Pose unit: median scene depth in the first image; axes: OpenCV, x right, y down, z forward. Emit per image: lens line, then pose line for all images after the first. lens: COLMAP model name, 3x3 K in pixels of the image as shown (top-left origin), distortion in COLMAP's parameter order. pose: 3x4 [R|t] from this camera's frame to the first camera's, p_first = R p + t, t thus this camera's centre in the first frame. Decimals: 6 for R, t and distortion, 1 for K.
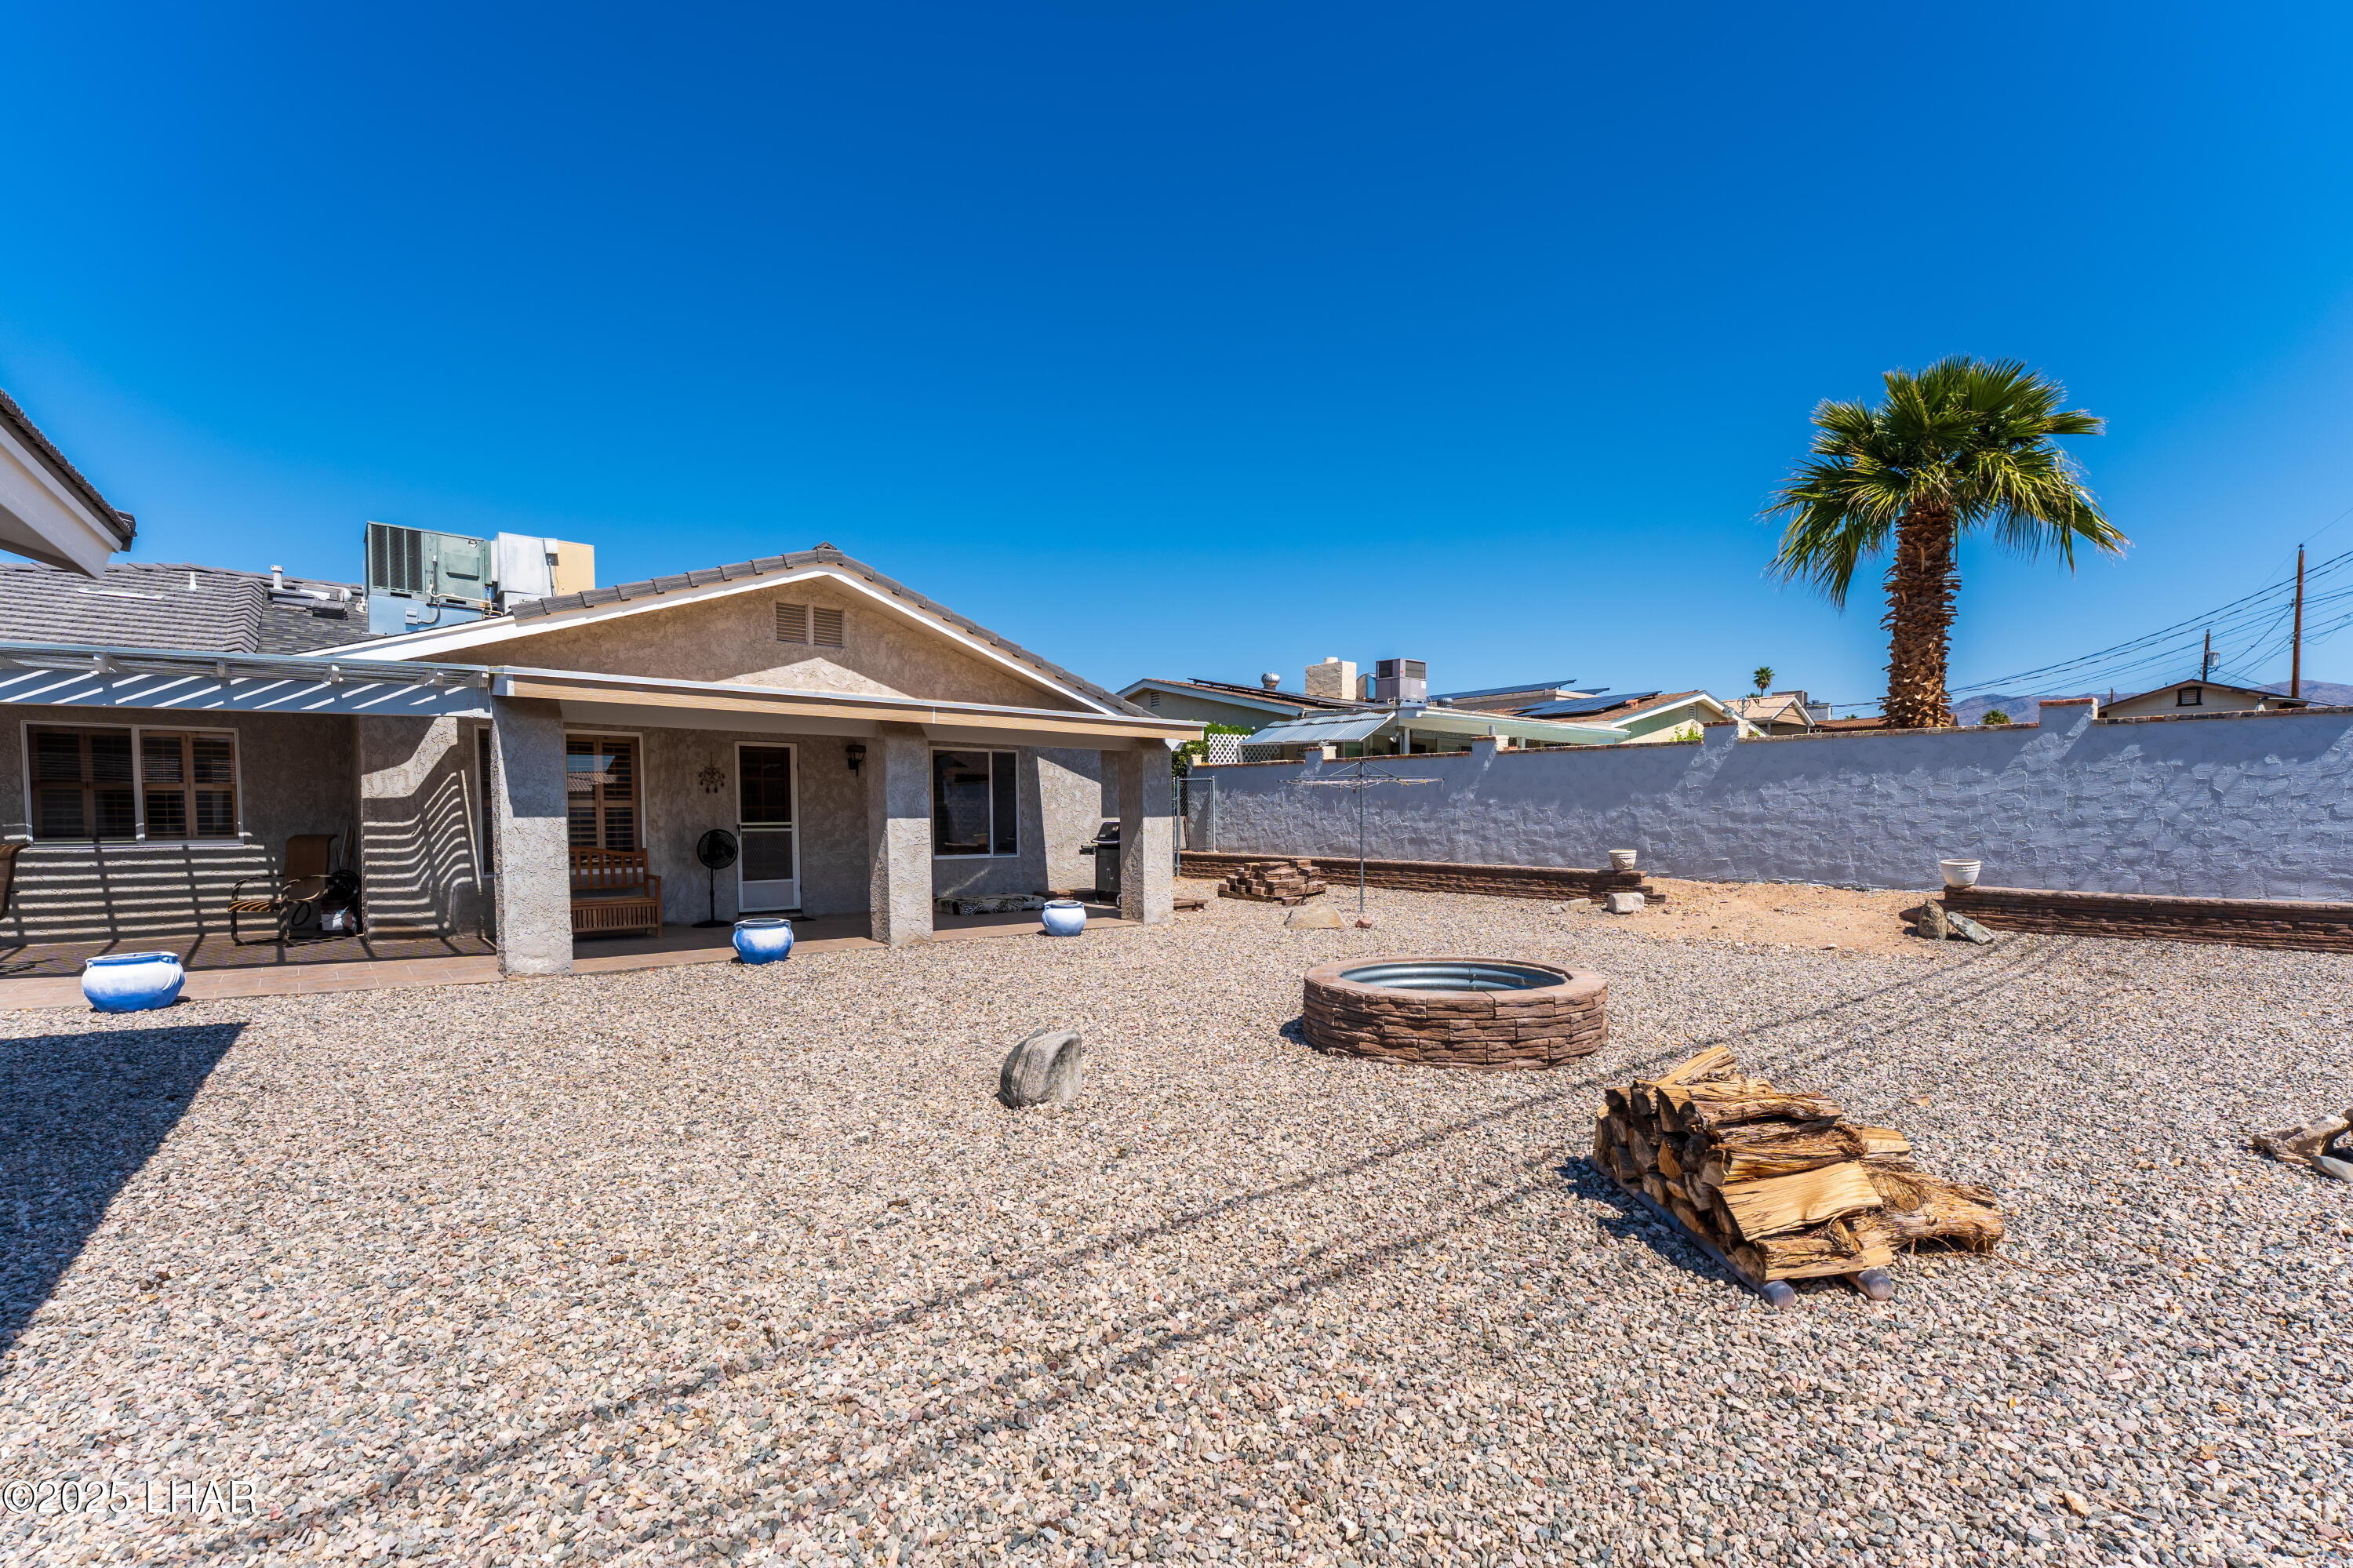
lens RADIAL K [[1026.5, 0, 1186.4], [0, 1026.5, 856.8], [0, 0, 1]] dist [0.000859, -0.000472]
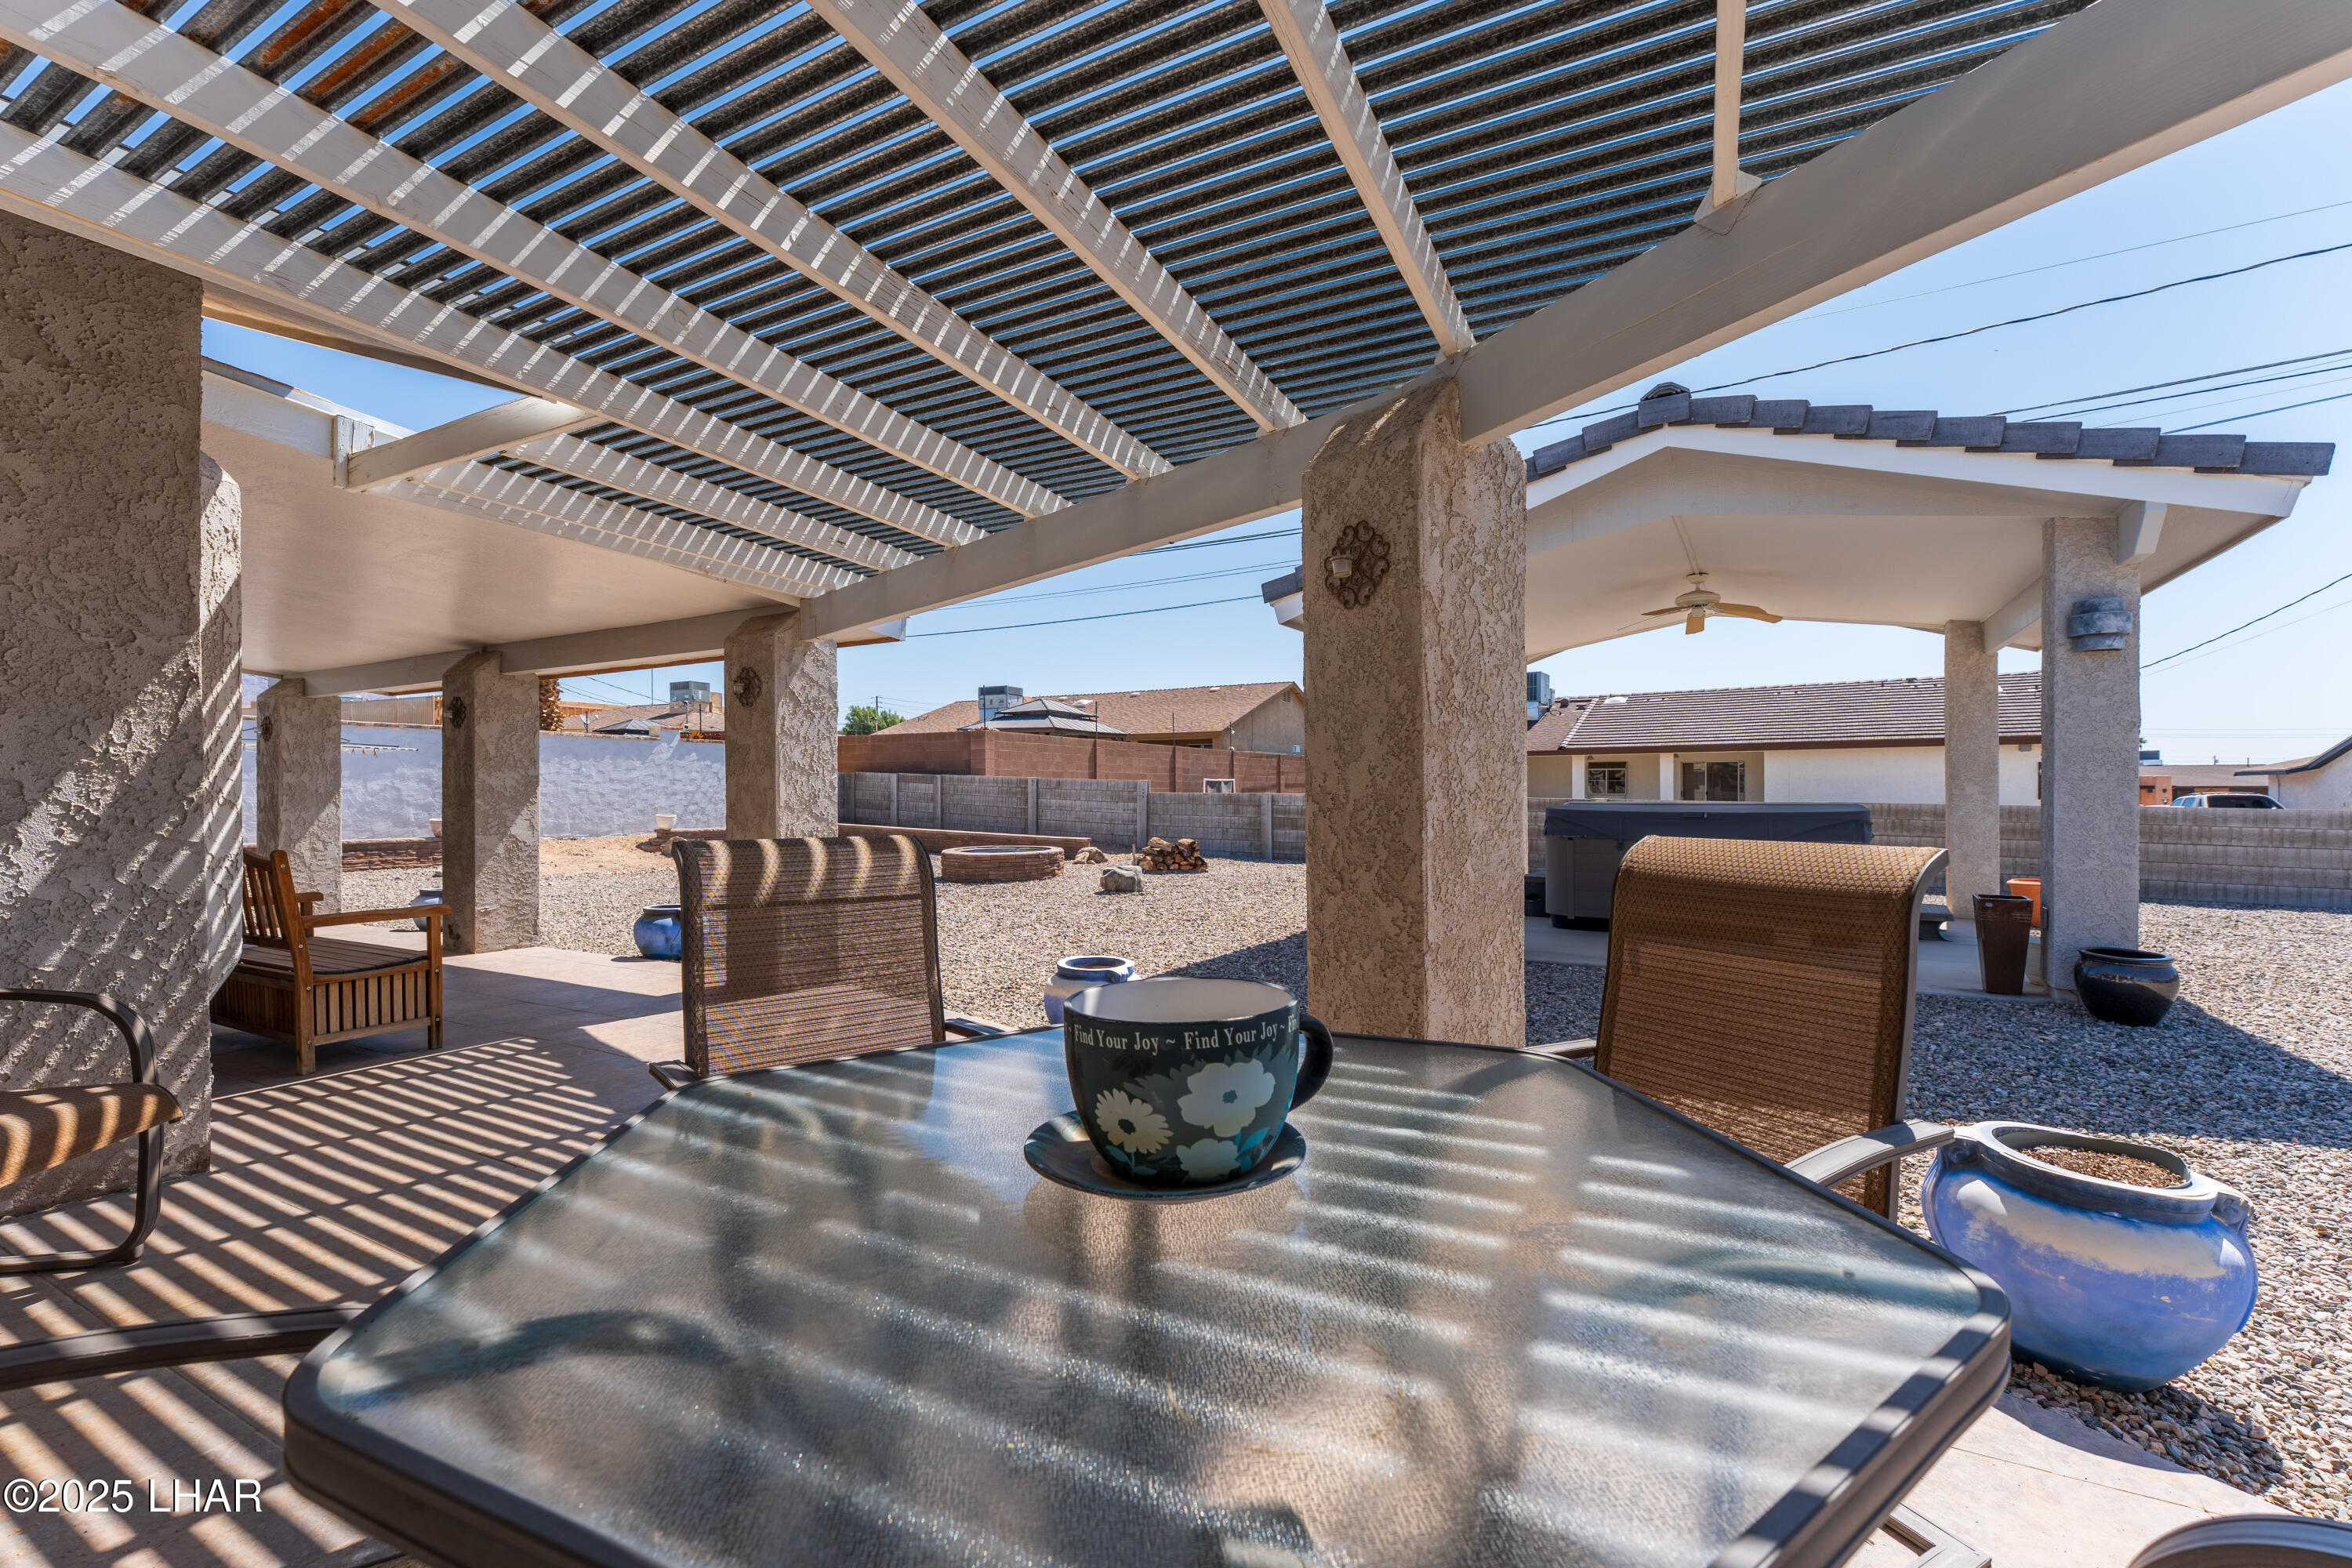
lens RADIAL K [[990.1, 0, 1183.4], [0, 990.1, 793.6], [0, 0, 1]] dist [0.001707, 0.000125]
pose [[-0.364557, 0.002479, 0.931178, -0.991573], [0.043640, 0.998943, 0.014426, -0.015735], [-0.930158, 0.045896, -0.364280, 0.700924]]
